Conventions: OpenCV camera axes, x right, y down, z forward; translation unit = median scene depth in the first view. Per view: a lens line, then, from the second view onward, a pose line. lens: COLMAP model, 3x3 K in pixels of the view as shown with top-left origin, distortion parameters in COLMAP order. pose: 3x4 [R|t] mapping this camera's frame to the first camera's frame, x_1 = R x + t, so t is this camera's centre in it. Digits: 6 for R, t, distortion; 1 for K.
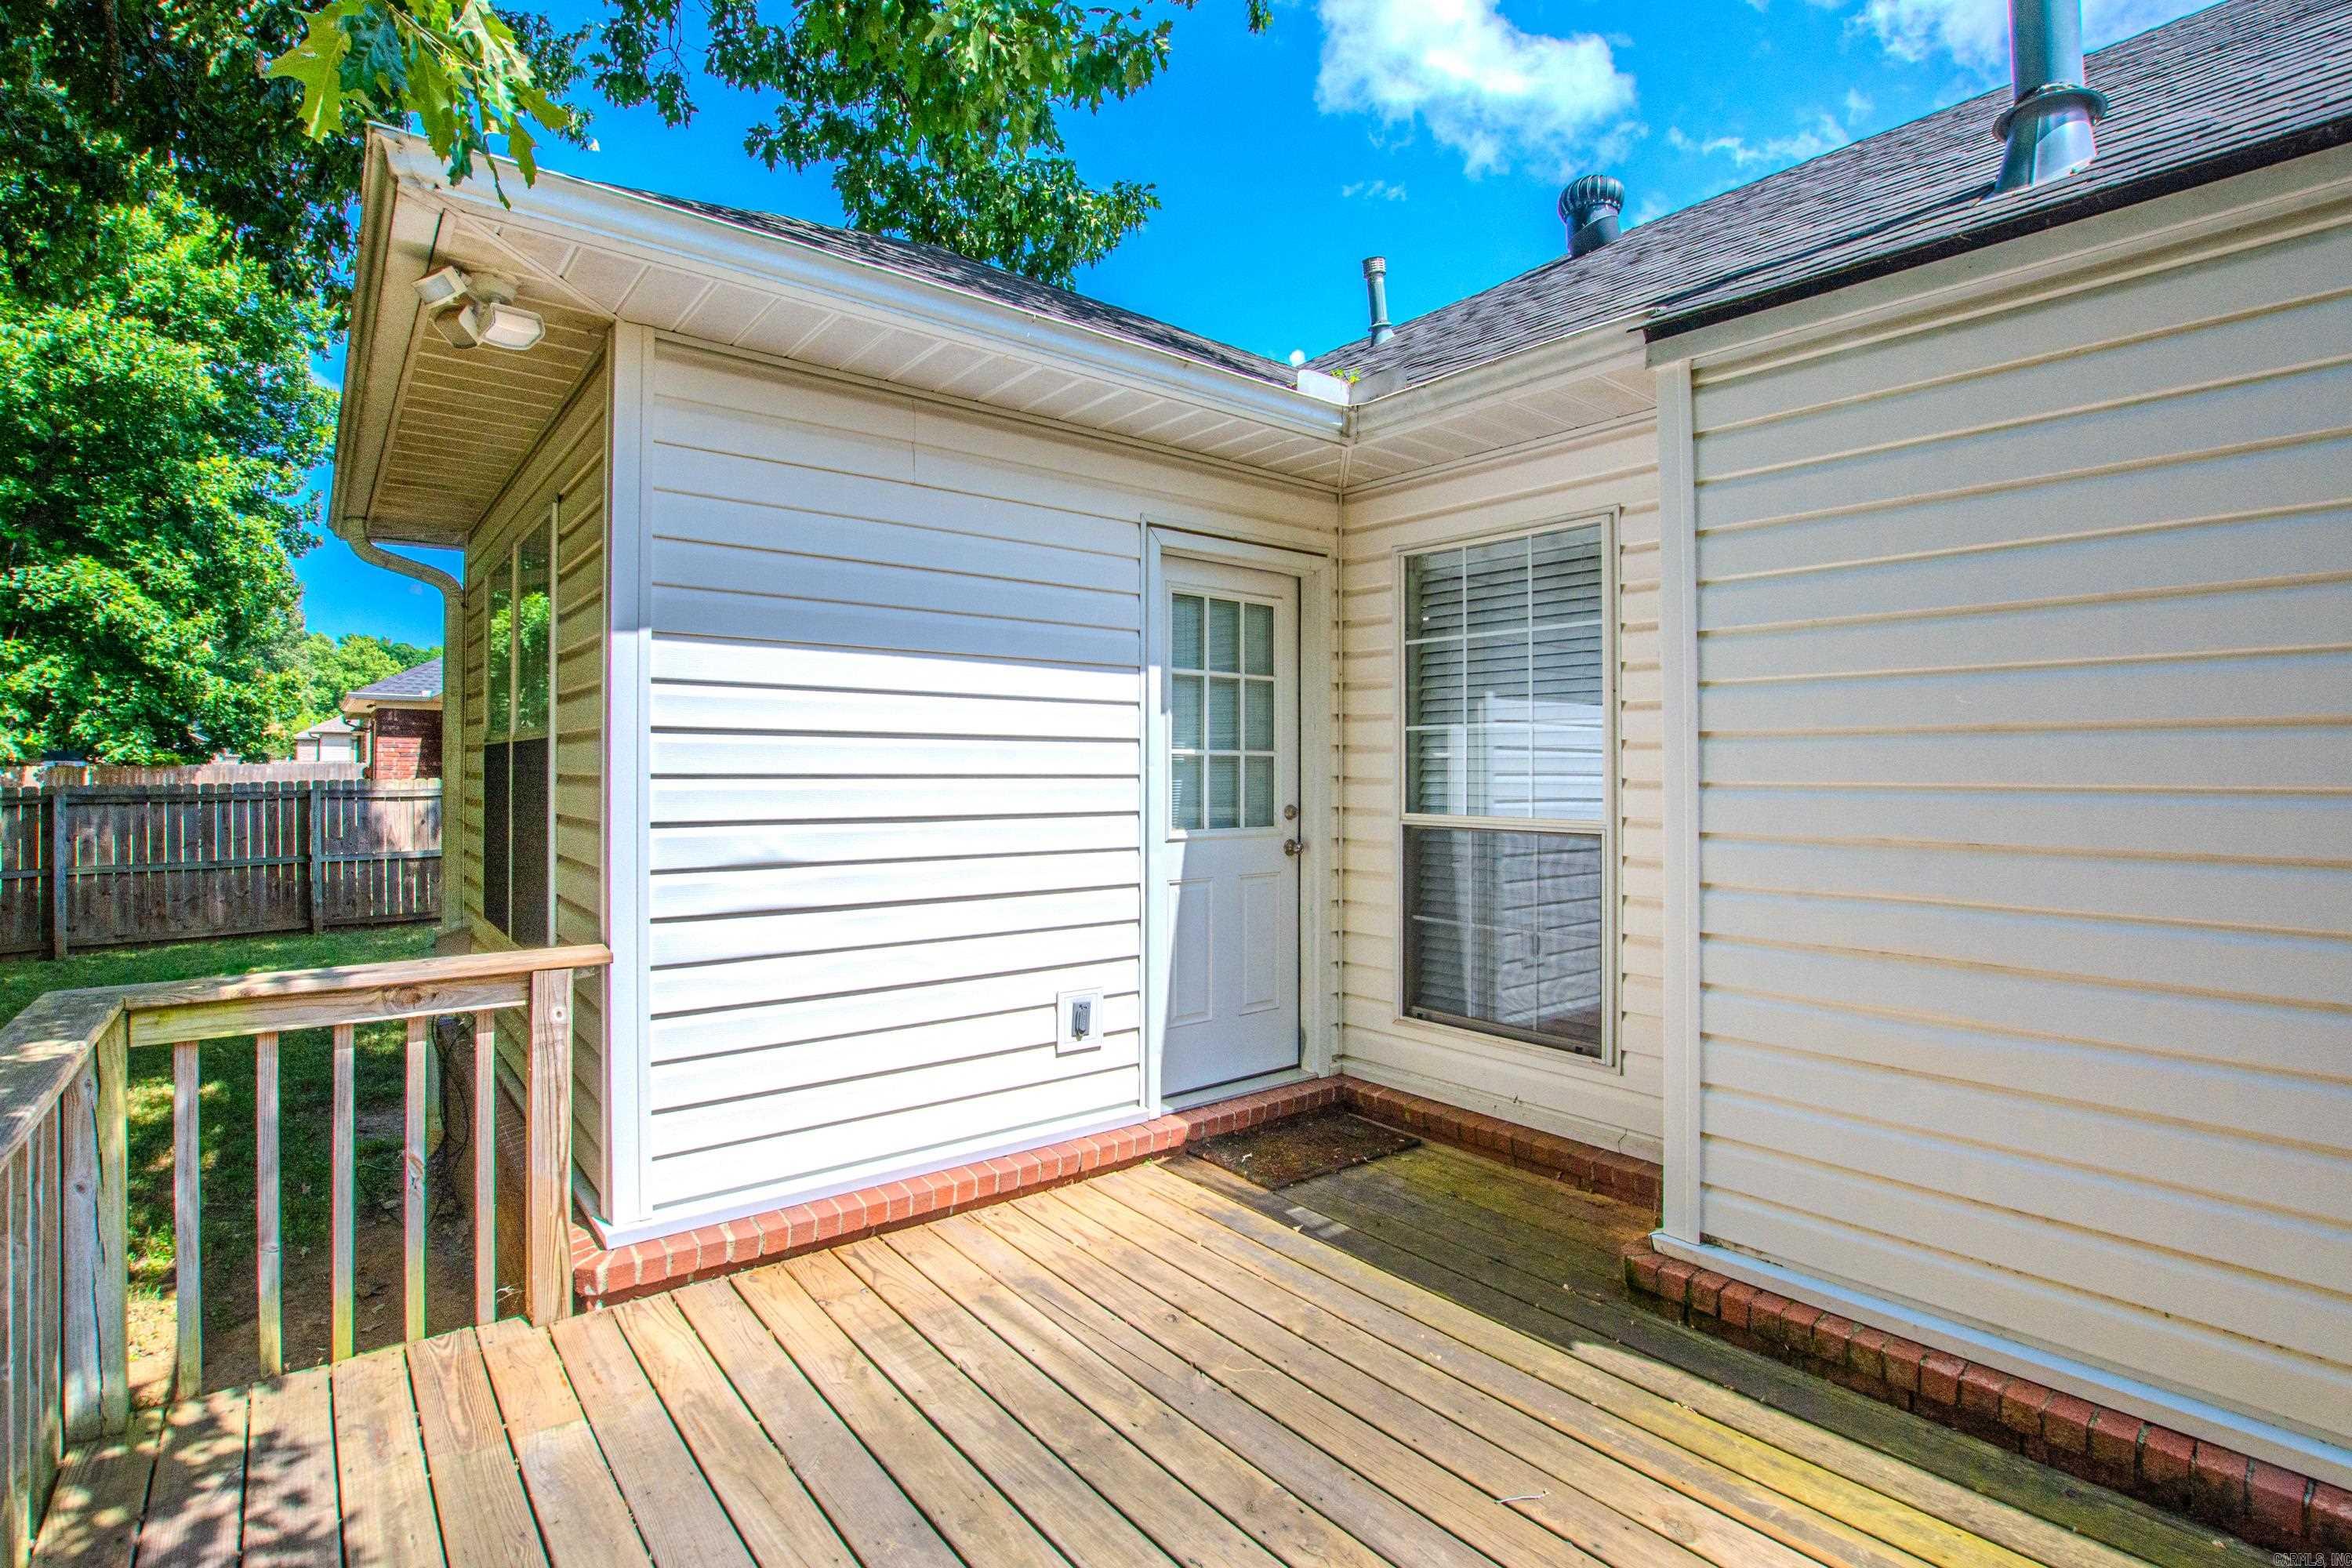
lens RADIAL K [[1122.7, 0, 1176.0], [0, 1122.7, 759.3], [0, 0, 1]] dist [-0.032429, -0.000191]
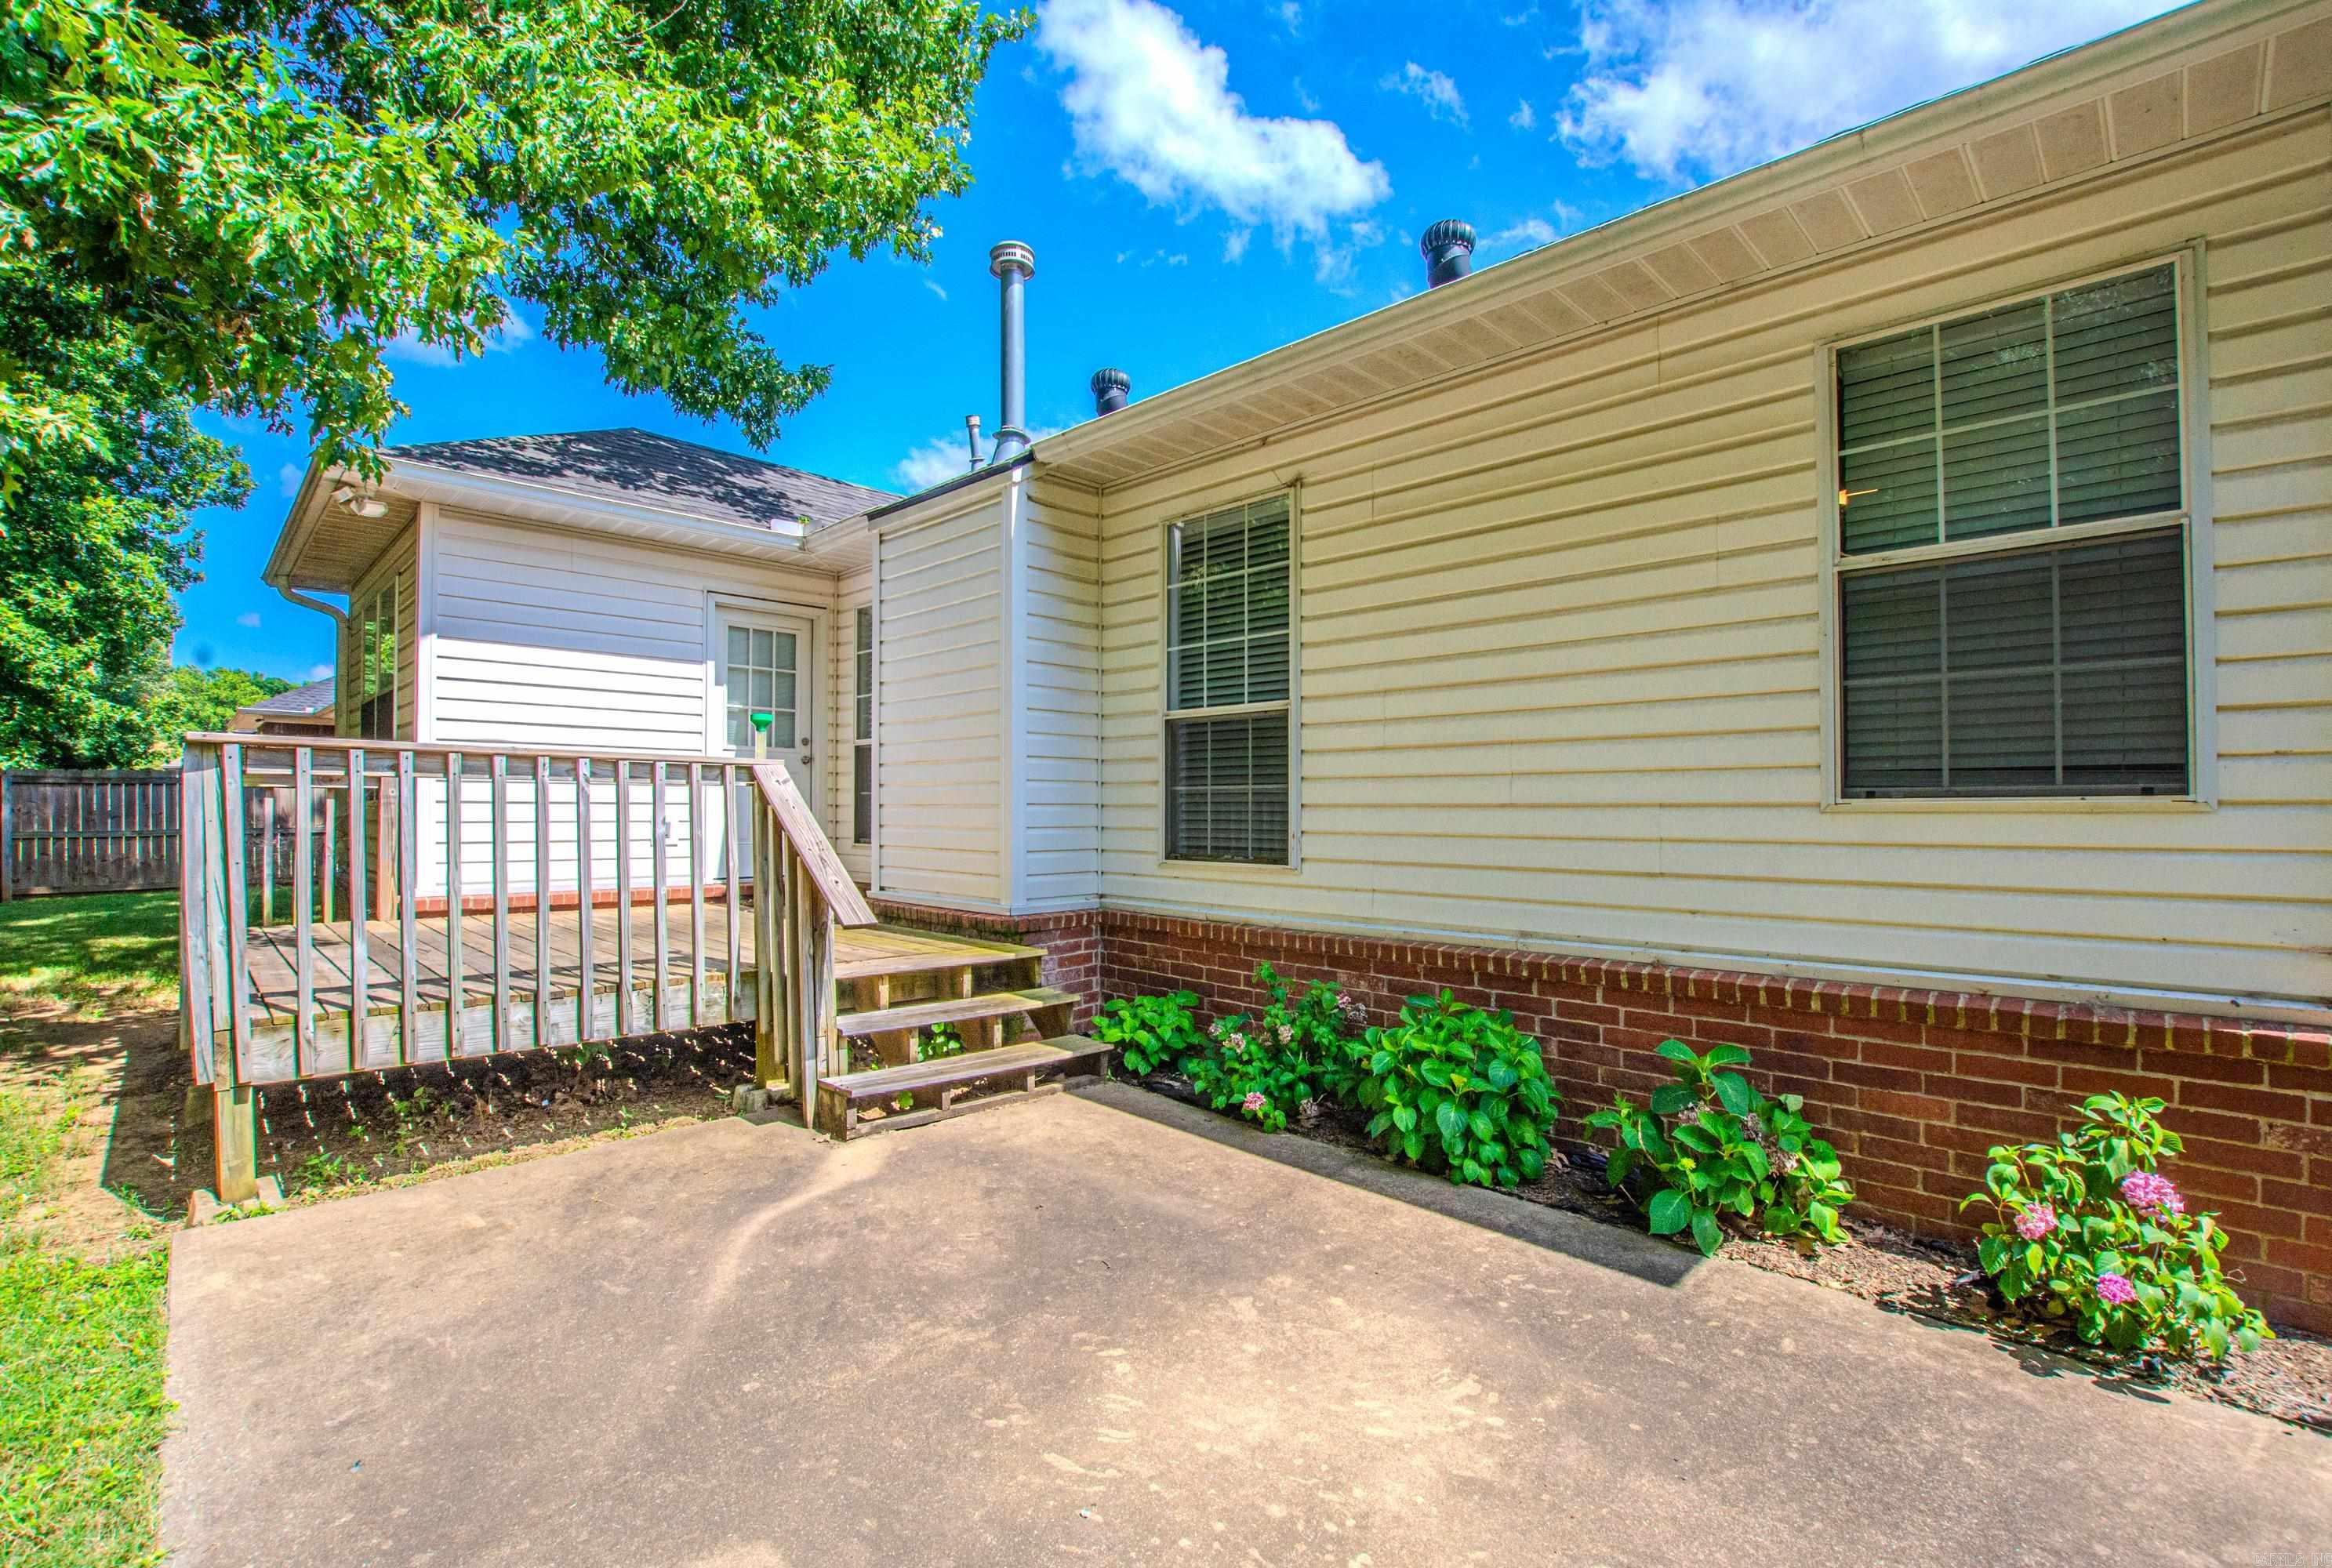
lens RADIAL K [[1053.0, 0, 1159.9], [0, 1053.0, 805.6], [0, 0, 1]] dist [-0.034685, 0.005225]
pose [[0.995072, 0.004464, 0.099052, 0.075324], [-0.005029, 0.999972, 0.005455, 0.020442], [-0.099025, -0.005927, 0.995067, -0.120110]]
